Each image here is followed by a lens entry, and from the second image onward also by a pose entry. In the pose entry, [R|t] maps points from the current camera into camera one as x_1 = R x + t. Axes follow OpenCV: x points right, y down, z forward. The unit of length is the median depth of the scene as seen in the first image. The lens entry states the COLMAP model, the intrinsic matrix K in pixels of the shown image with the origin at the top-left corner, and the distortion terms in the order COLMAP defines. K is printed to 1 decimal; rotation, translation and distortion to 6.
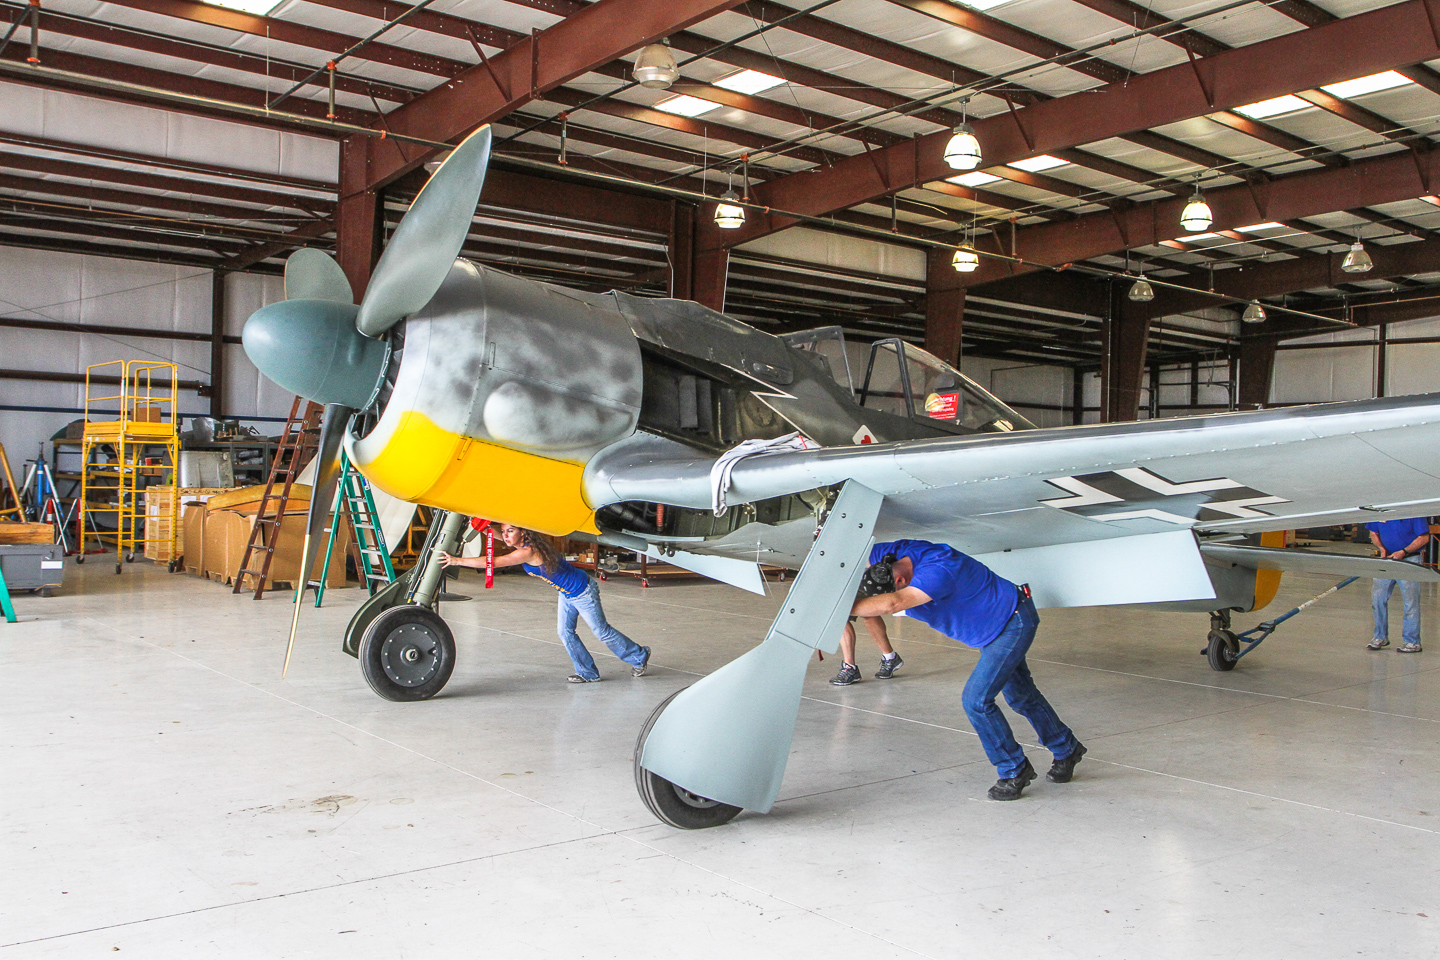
lens RADIAL K [[1333.0, 0, 720.0], [0, 1333.0, 480.0], [0, 0, 1]] dist [-0.013585, 0.003414]
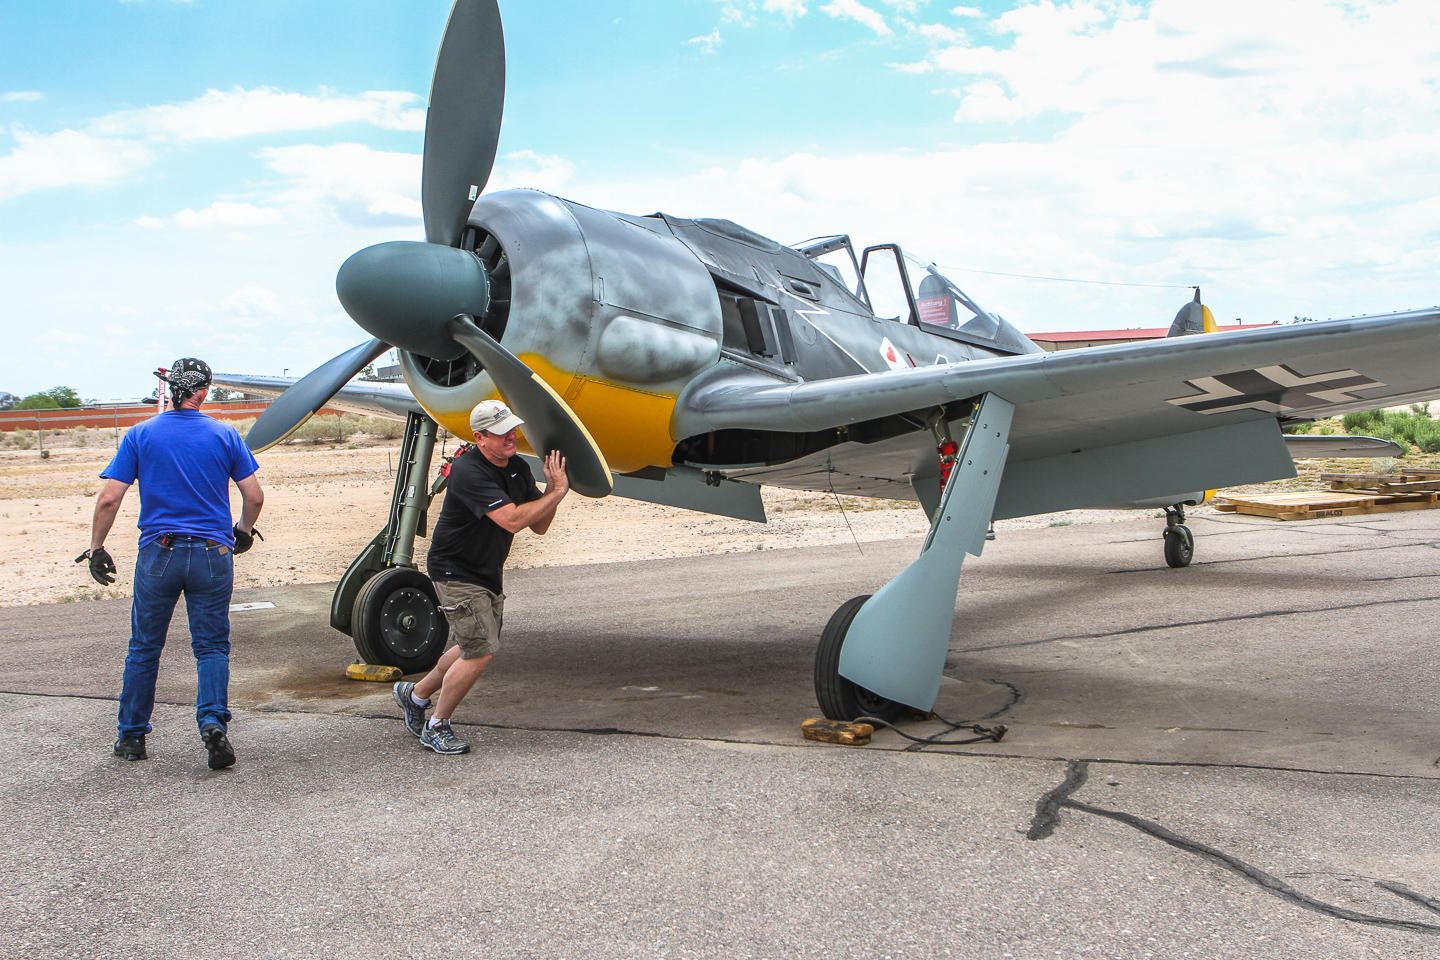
lens RADIAL K [[1837.2, 0, 720.0], [0, 1837.2, 480.0], [0, 0, 1]] dist [-0.004567, -0.018301]
pose [[0.969737, -0.077795, 0.231426, -0.625087], [0.067206, 0.996314, 0.053305, -0.031837], [-0.234720, -0.036138, 0.971391, -0.521830]]
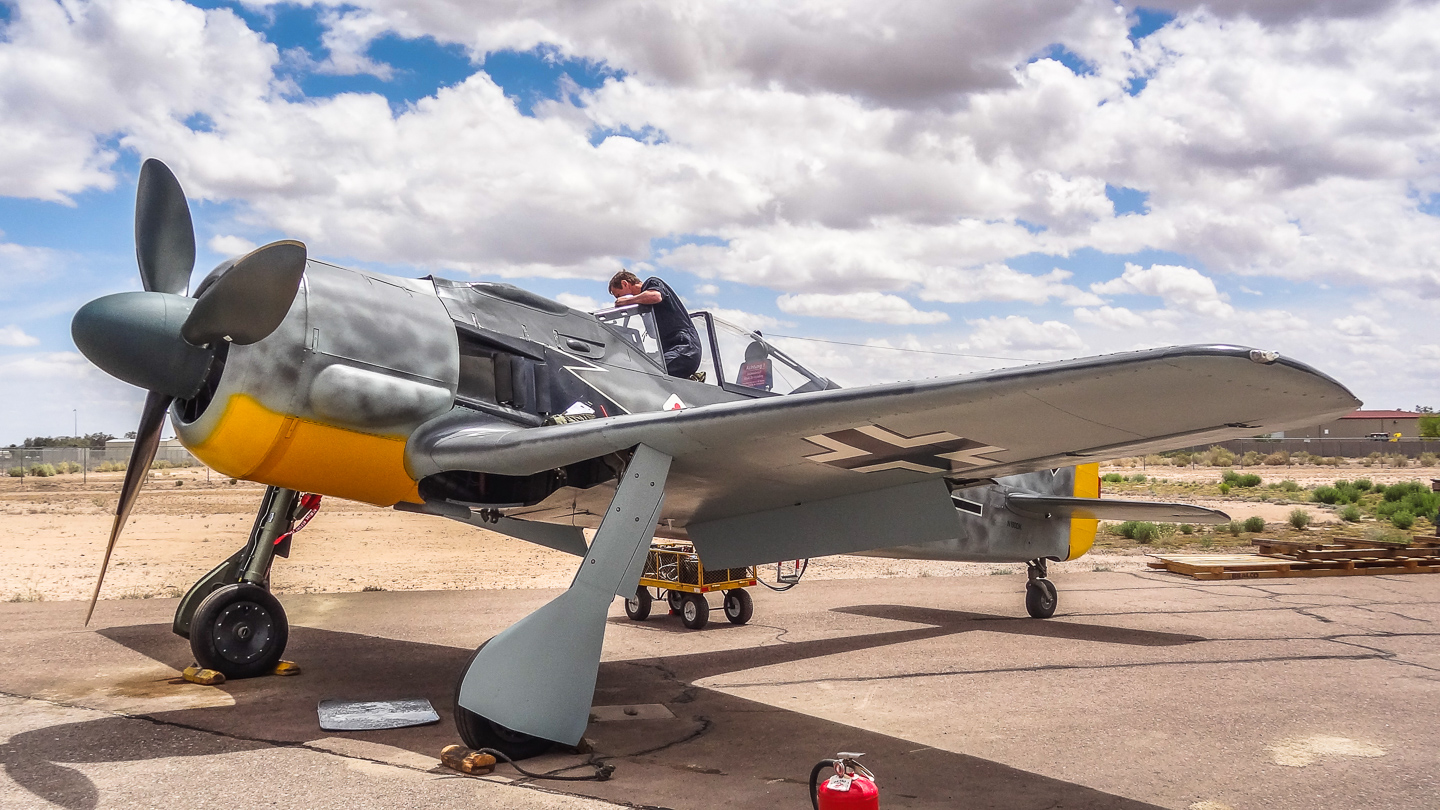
lens RADIAL K [[1474.8, 0, 719.9], [0, 1474.8, 428.8], [0, 0, 1]] dist [0.020536, 0.001671]
pose [[0.995553, -0.030816, 0.089019, 0.072664], [0.032353, 0.999350, -0.015873, 0.012514], [-0.088472, 0.018683, 0.995903, -0.342294]]
